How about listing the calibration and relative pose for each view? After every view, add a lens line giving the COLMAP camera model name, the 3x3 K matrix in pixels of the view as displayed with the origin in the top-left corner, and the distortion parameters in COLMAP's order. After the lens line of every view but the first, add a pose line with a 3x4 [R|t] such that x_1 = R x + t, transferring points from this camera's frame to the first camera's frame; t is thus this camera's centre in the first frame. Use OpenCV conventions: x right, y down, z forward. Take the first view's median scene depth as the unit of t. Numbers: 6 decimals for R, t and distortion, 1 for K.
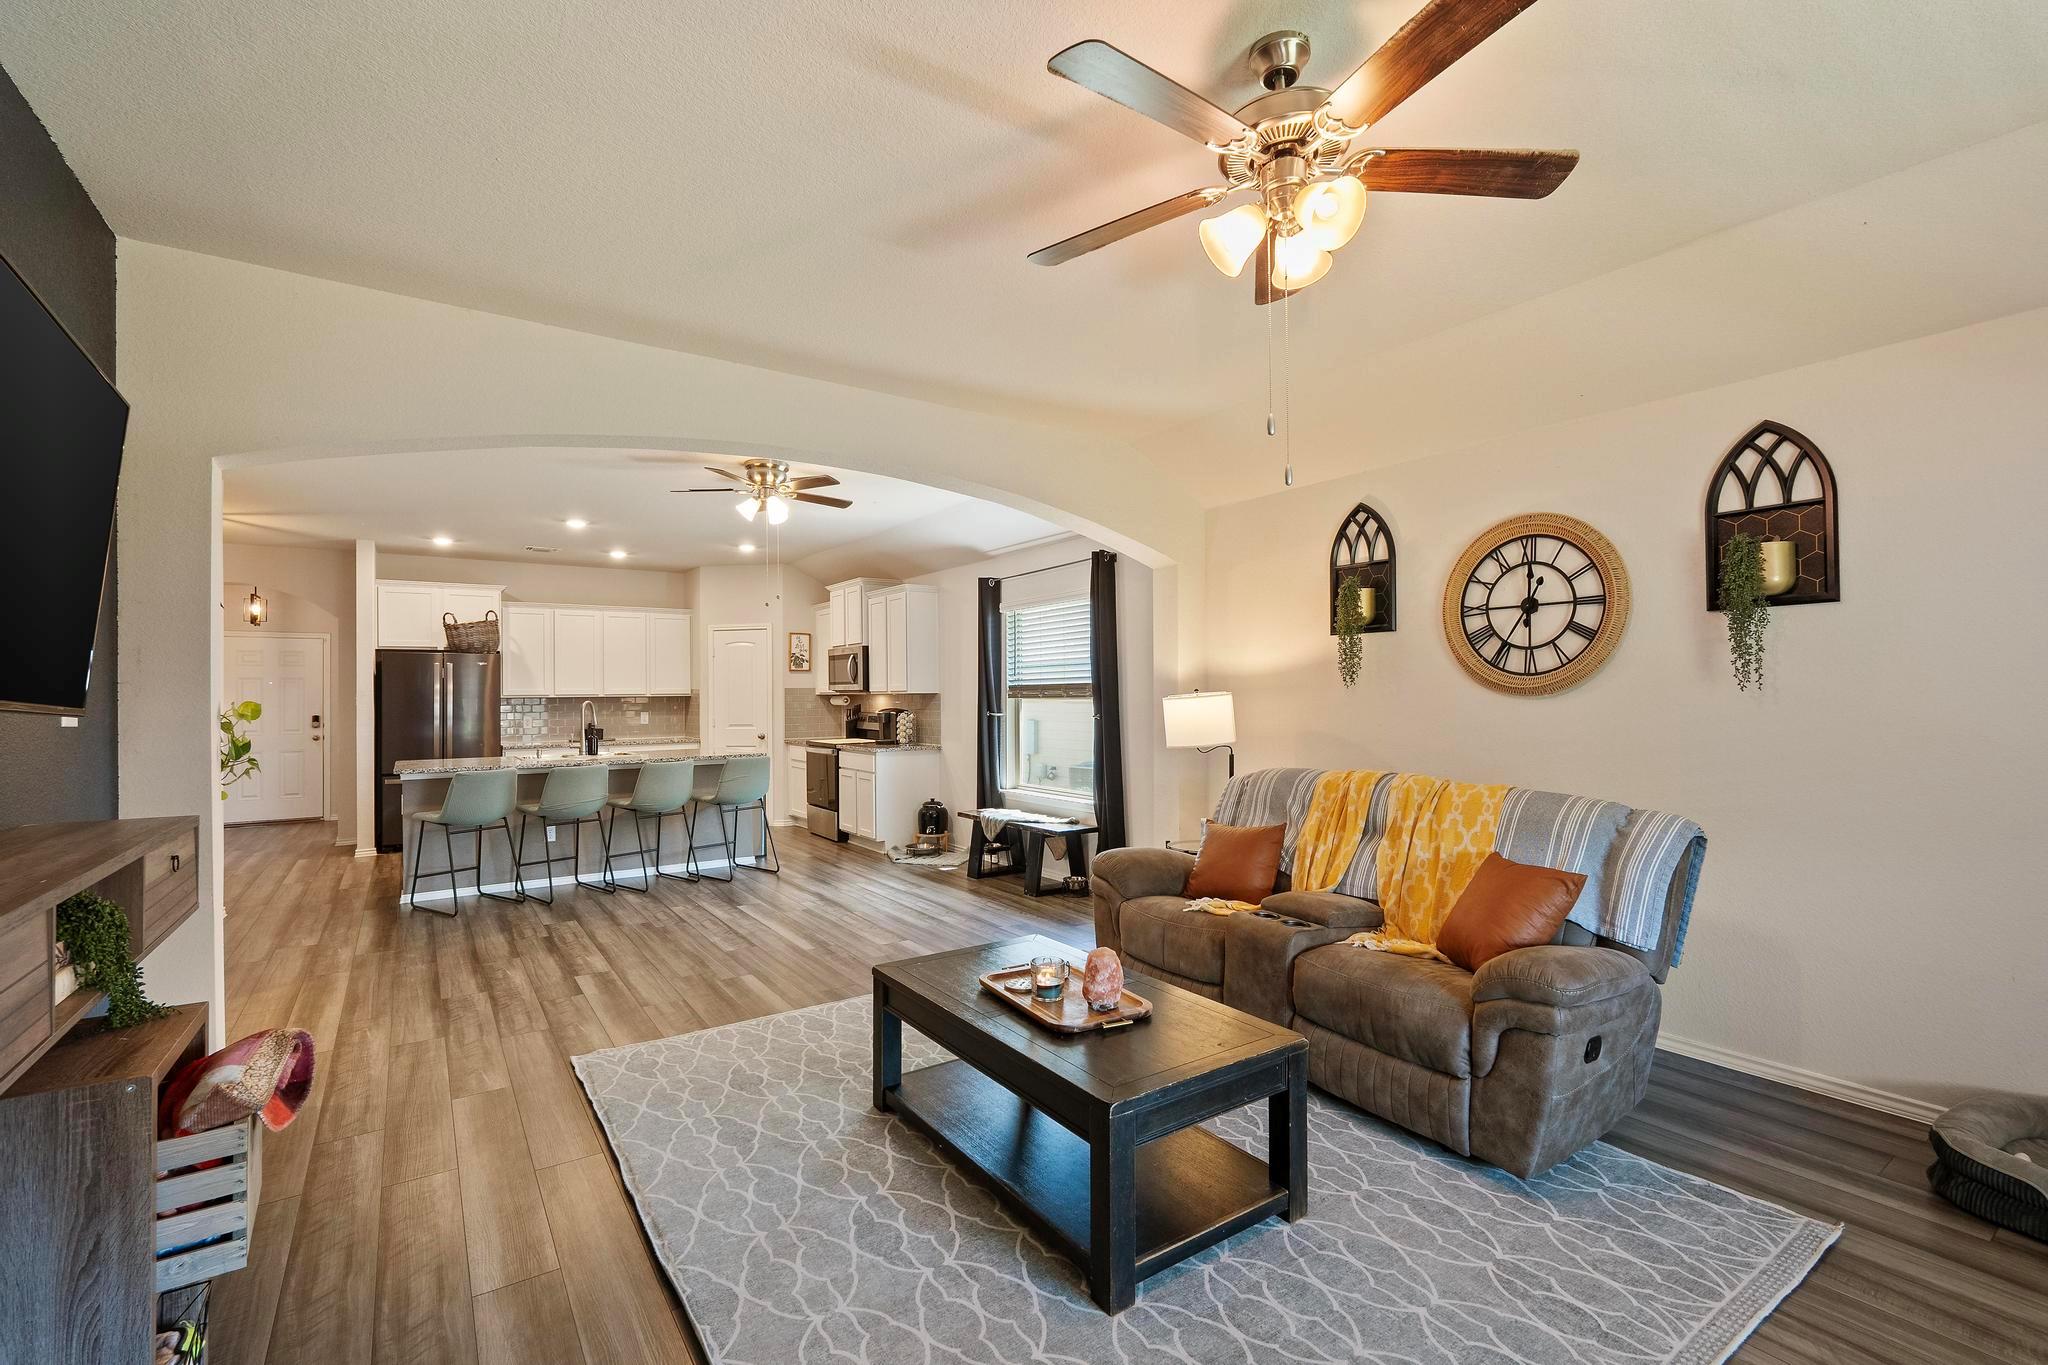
lens RADIAL K [[895.2, 0, 1022.1], [0, 895.2, 683.5], [0, 0, 1]] dist [-0.006946, 0.001575]
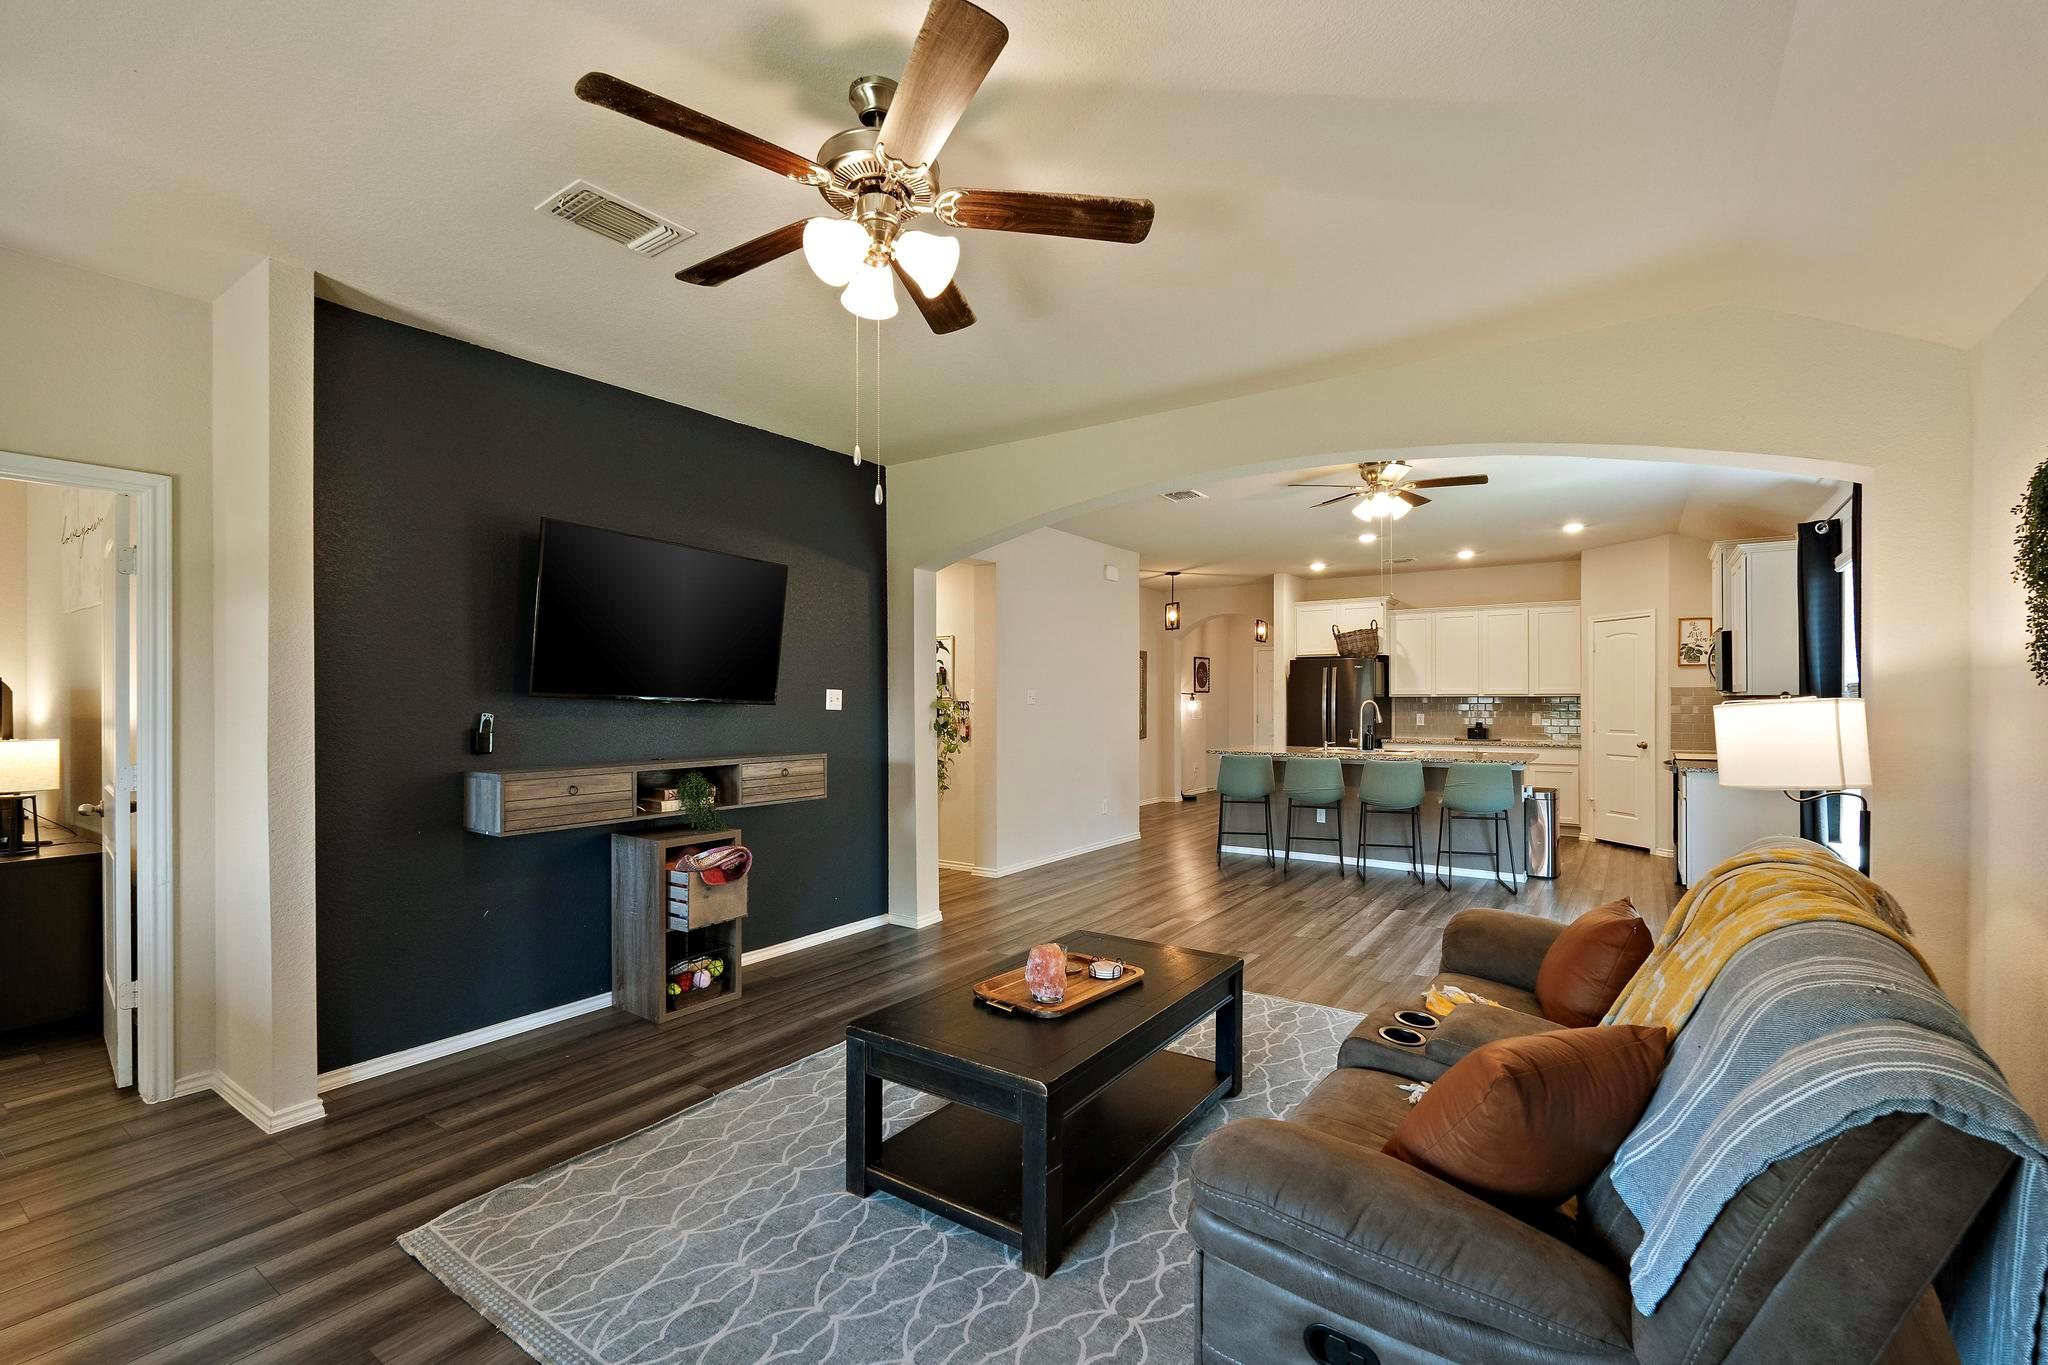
lens RADIAL K [[895.2, 0, 1026.4], [0, 895.2, 682.1], [0, 0, 1]] dist [-0.006946, 0.001575]
pose [[0.362193, -0.005779, -0.932085, 0.398416], [0.006522, 0.999972, -0.003666, -0.001147], [0.932080, -0.004751, 0.362221, 0.227261]]
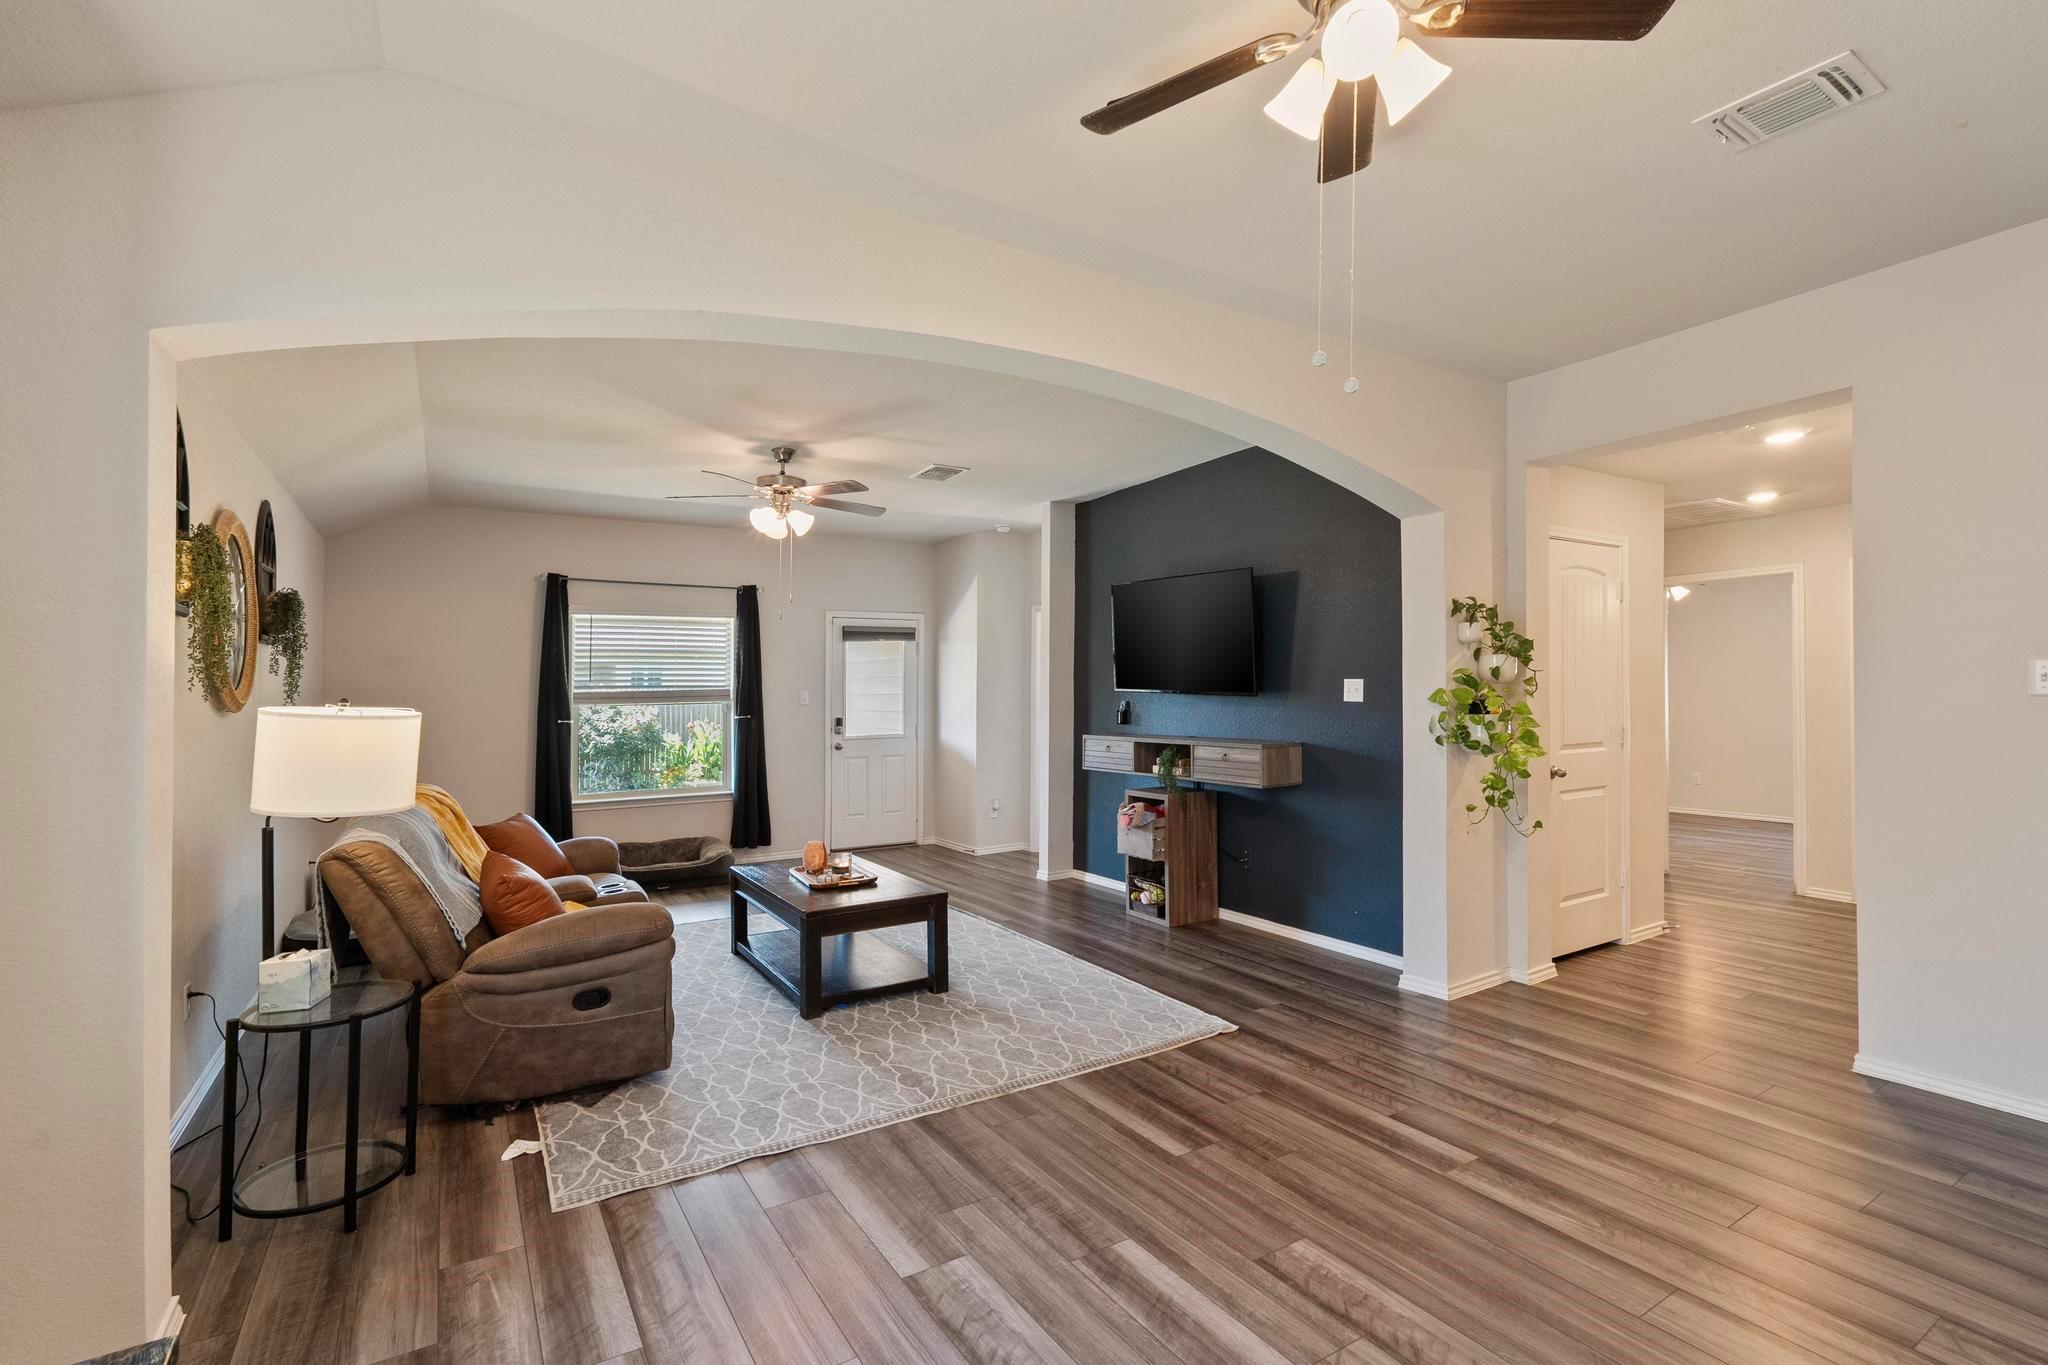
lens RADIAL K [[895.2, 0, 1005.7], [0, 895.2, 667.1], [0, 0, 1]] dist [-0.006946, 0.001575]
pose [[-0.998655, 0.027584, 0.043899, -0.147062], [0.025822, 0.998858, -0.040199, 0.013262], [-0.044958, -0.039012, -0.998227, 1.061368]]
